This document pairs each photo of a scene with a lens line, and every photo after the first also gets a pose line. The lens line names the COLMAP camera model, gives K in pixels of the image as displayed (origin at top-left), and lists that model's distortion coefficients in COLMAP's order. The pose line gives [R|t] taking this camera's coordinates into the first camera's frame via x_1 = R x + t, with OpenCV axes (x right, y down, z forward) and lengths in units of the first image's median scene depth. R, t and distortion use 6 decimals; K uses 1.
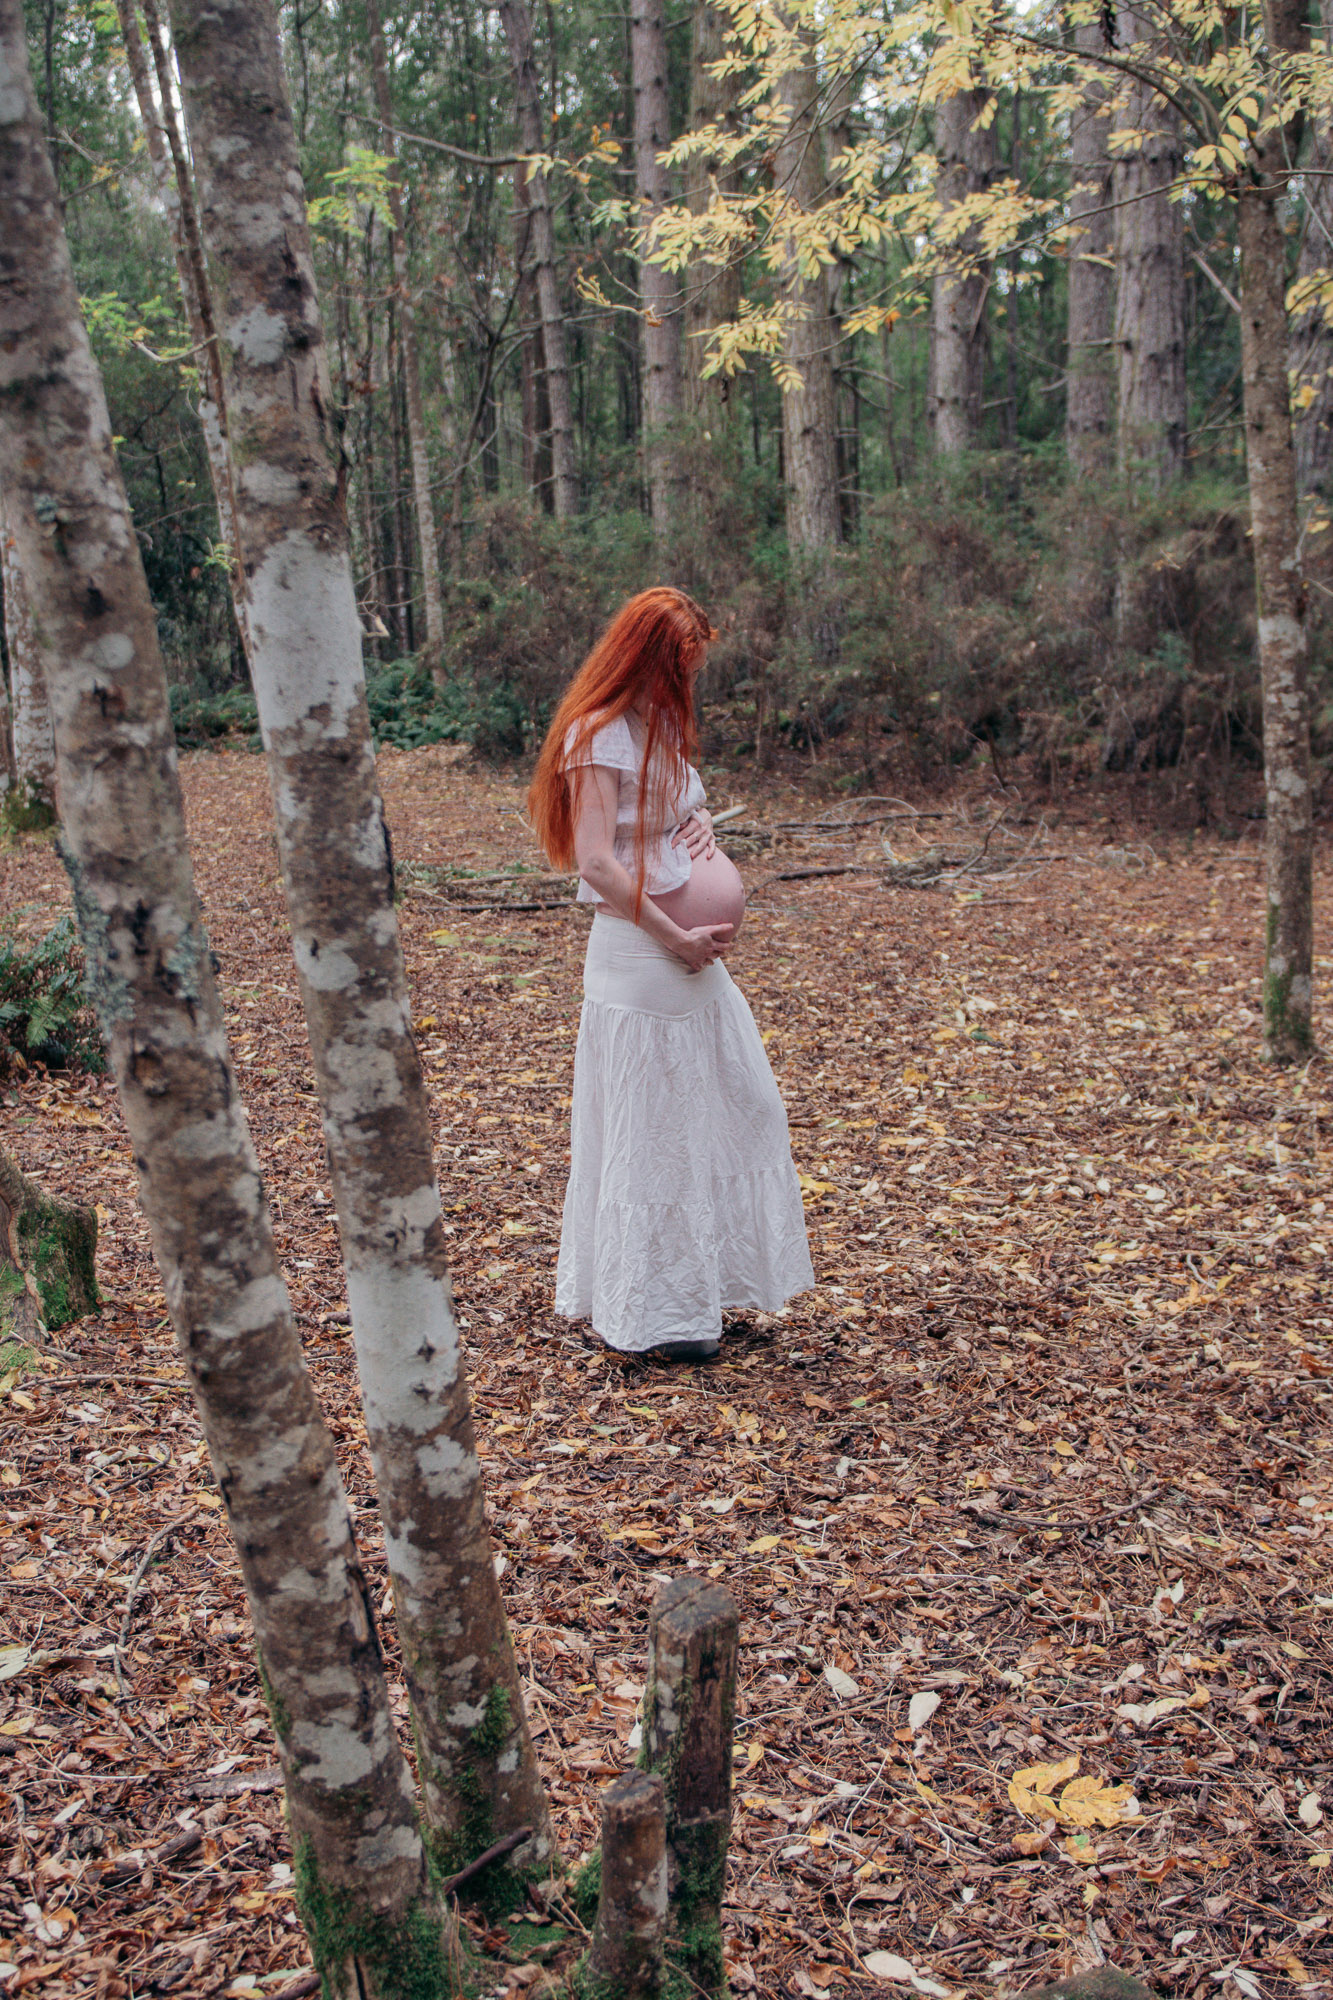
lens RADIAL K [[2302.3, 0, 664.5], [0, 2302.3, 1007.4], [0, 0, 1]] dist [-0.033626, 0.000000]
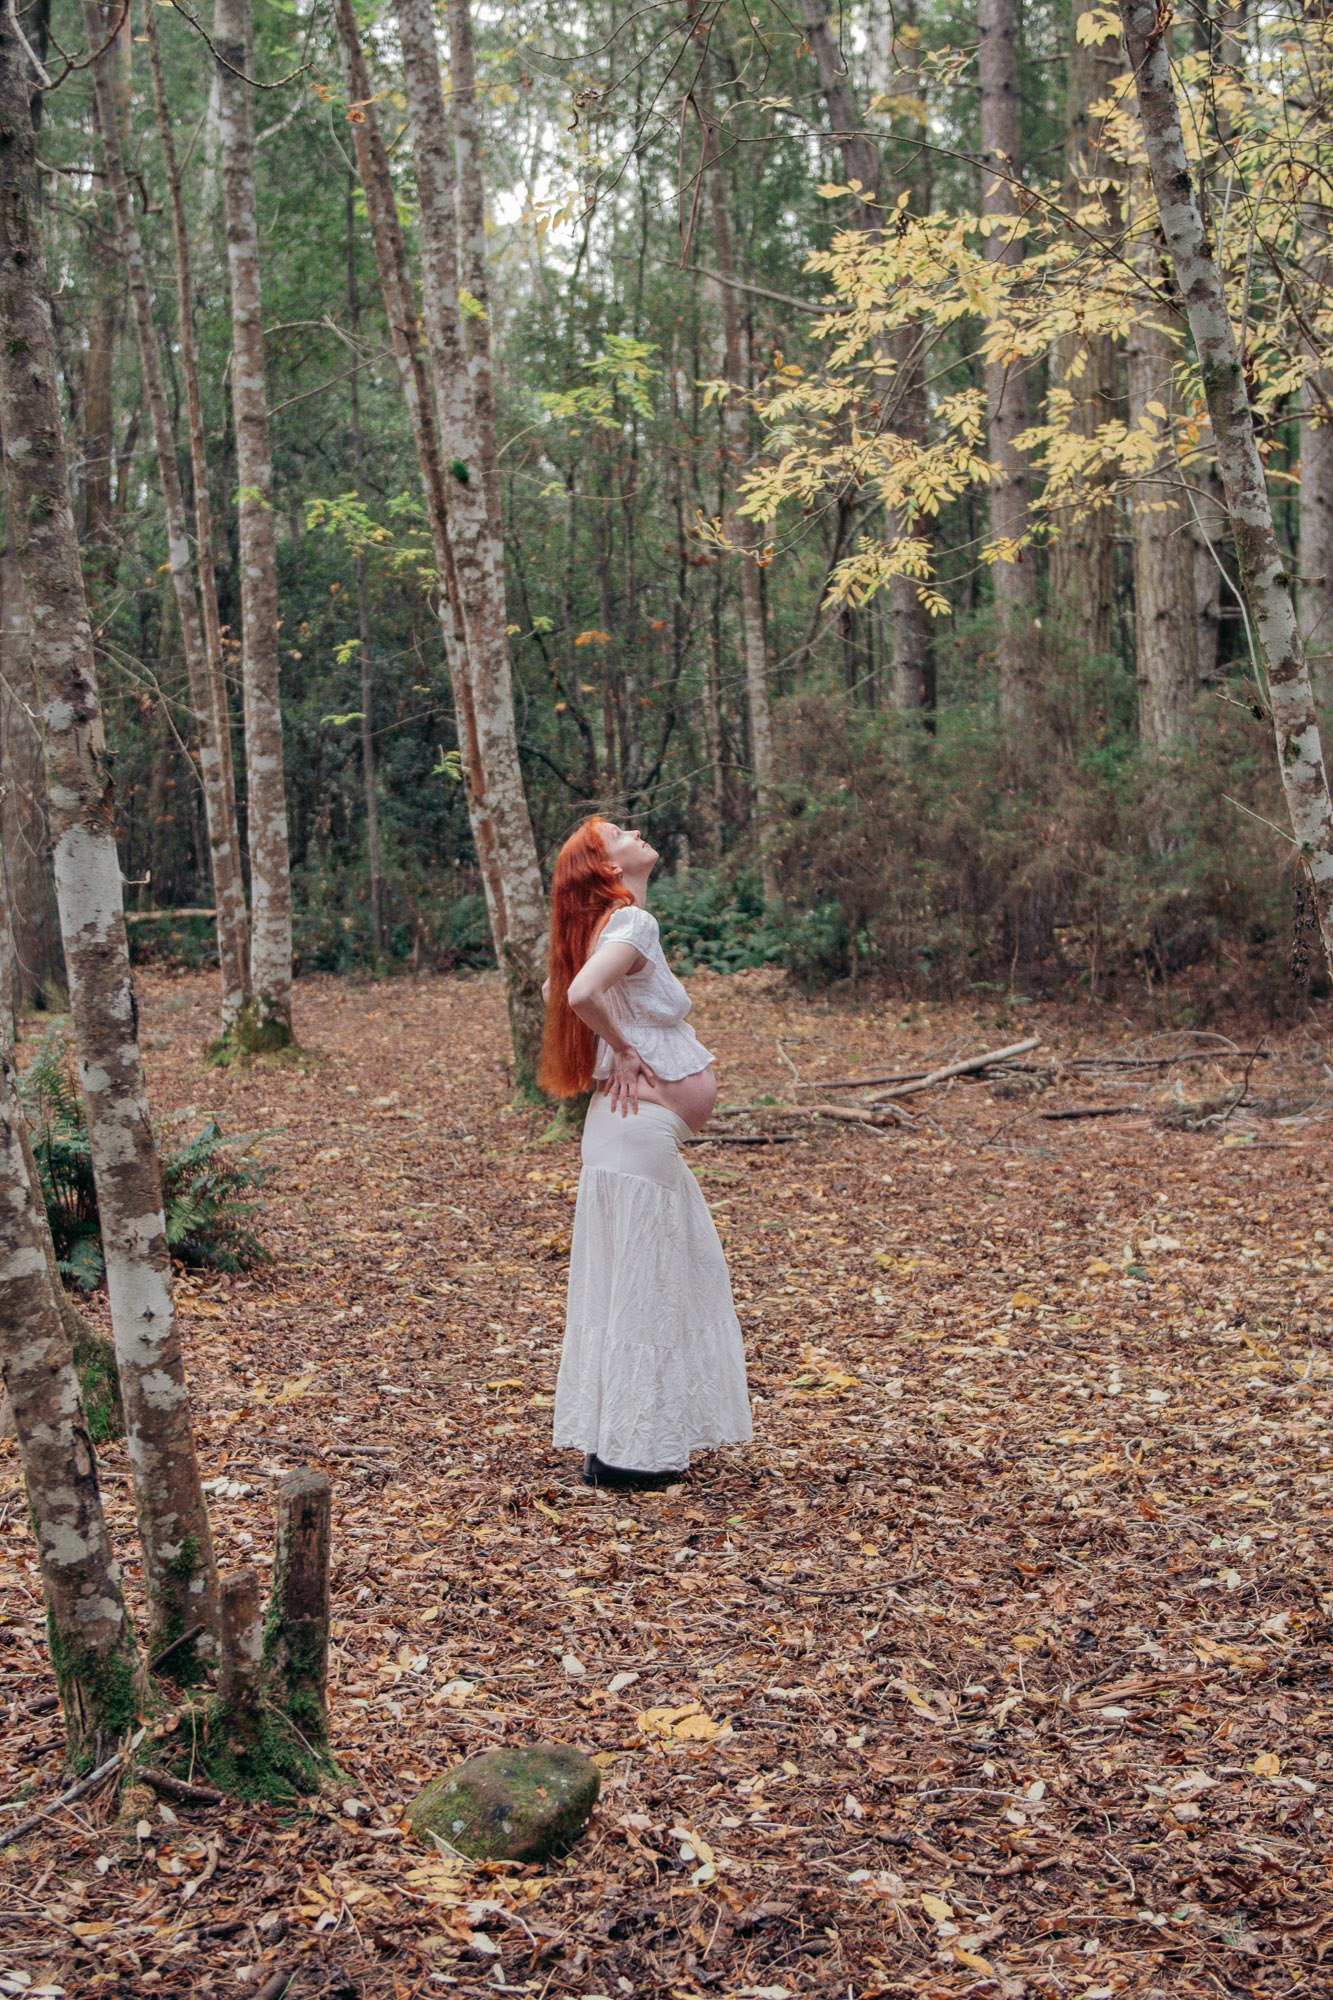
lens RADIAL K [[2907.5, 0, 667.5], [0, 2907.5, 995.4], [0, 0, 1]] dist [0.021144, 0.000000]
pose [[0.986462, 0.014853, -0.163314, 0.198577], [-0.032021, 0.994166, -0.102997, 0.041525], [0.160831, 0.106832, 0.981183, -0.333009]]
